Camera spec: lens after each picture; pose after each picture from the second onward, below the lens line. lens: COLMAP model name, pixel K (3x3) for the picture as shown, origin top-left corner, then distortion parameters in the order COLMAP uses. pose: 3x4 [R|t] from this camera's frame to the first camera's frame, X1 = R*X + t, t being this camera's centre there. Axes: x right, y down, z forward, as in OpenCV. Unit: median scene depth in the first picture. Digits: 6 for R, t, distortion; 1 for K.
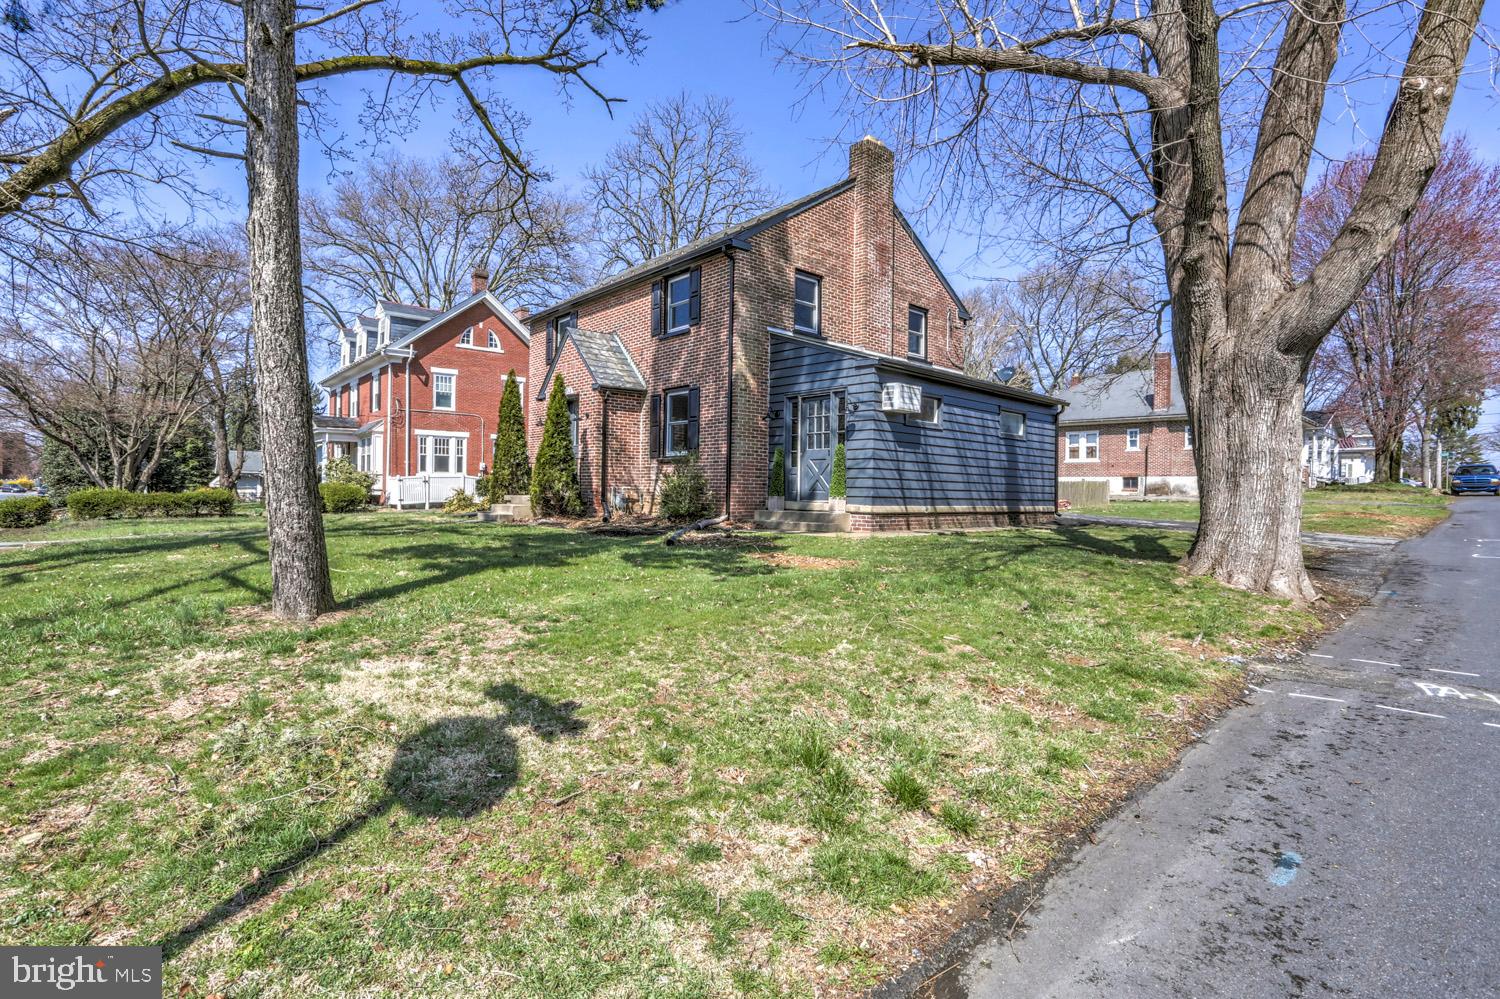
lens RADIAL K [[710.1, 0, 750.0], [0, 710.1, 499.5], [0, 0, 1]] dist [-0.072503, 0.026014]
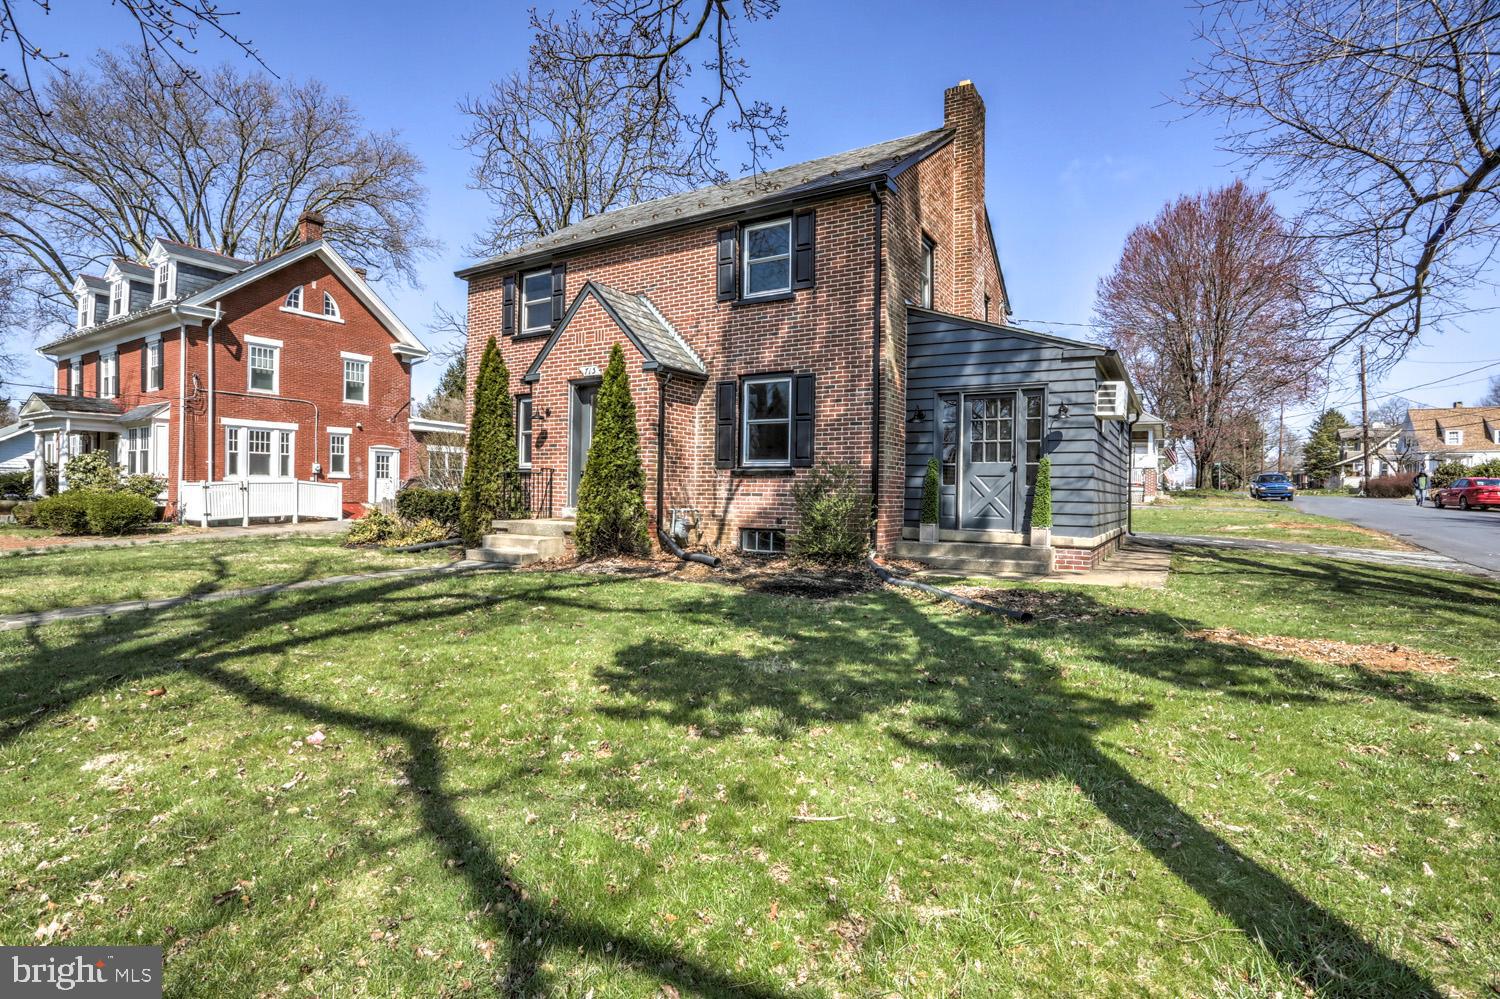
lens RADIAL K [[710.1, 0, 750.0], [0, 710.1, 499.5], [0, 0, 1]] dist [-0.072503, 0.026014]
pose [[0.956422, -0.002488, 0.291979, -0.314650], [0.002240, 0.999997, 0.001185, -0.026968], [-0.291981, -0.000479, 0.956424, 0.288144]]
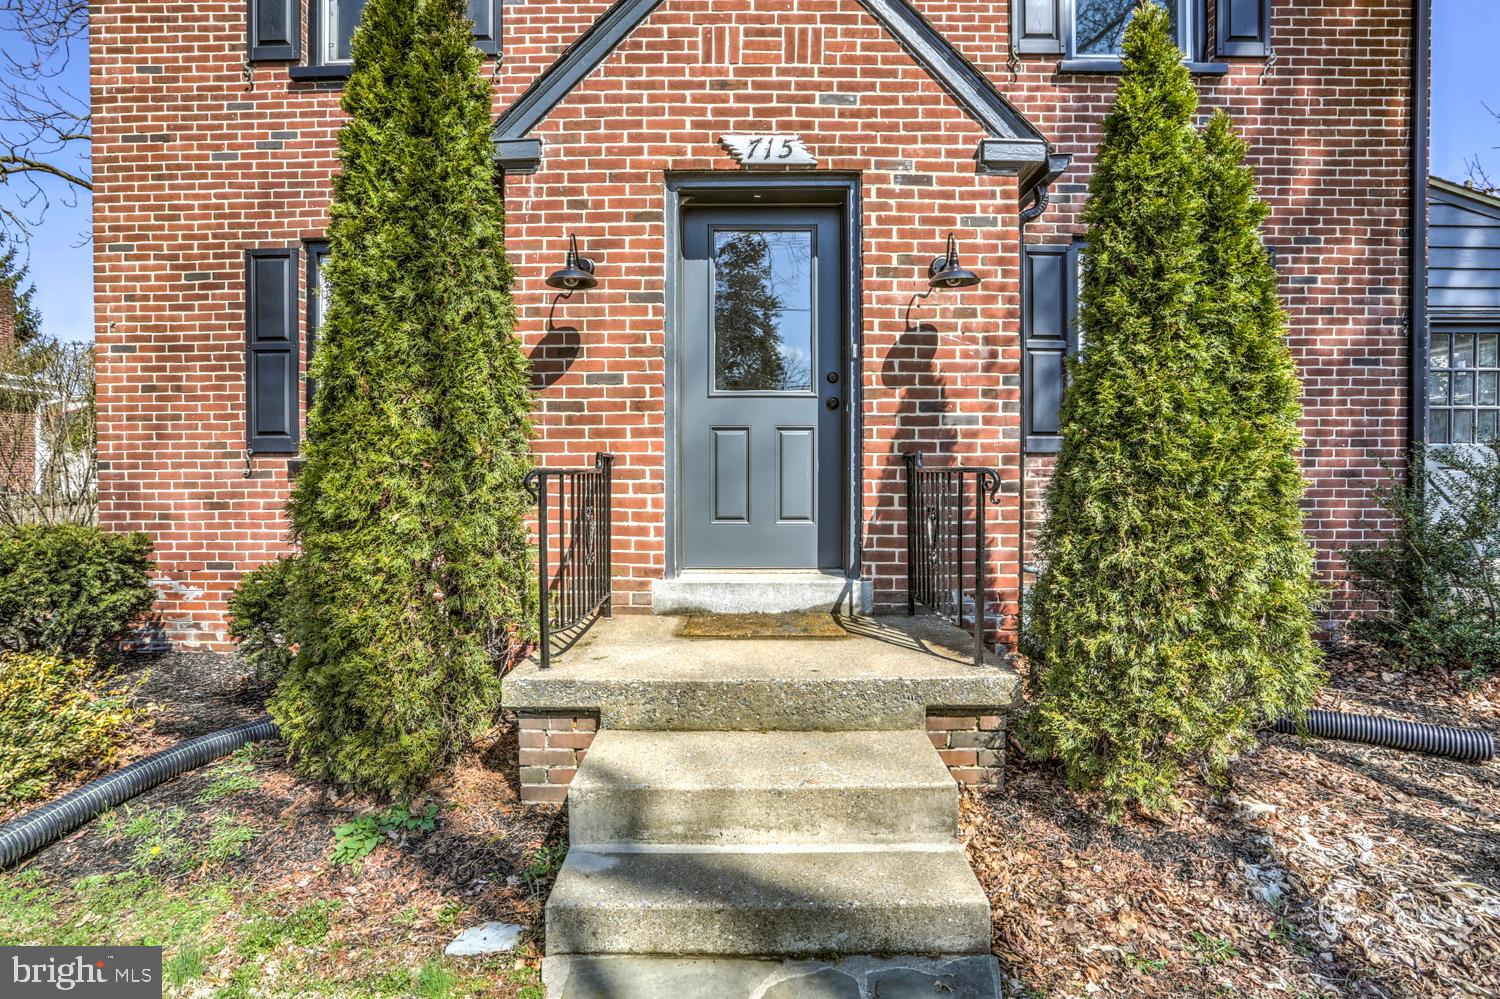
lens RADIAL K [[710.1, 0, 750.0], [0, 710.1, 499.5], [0, 0, 1]] dist [-0.072503, 0.026014]
pose [[0.662024, -0.046563, 0.748035, -0.441328], [0.022391, 0.998852, 0.042359, -0.053254], [-0.749148, -0.011293, 0.662306, 0.882662]]
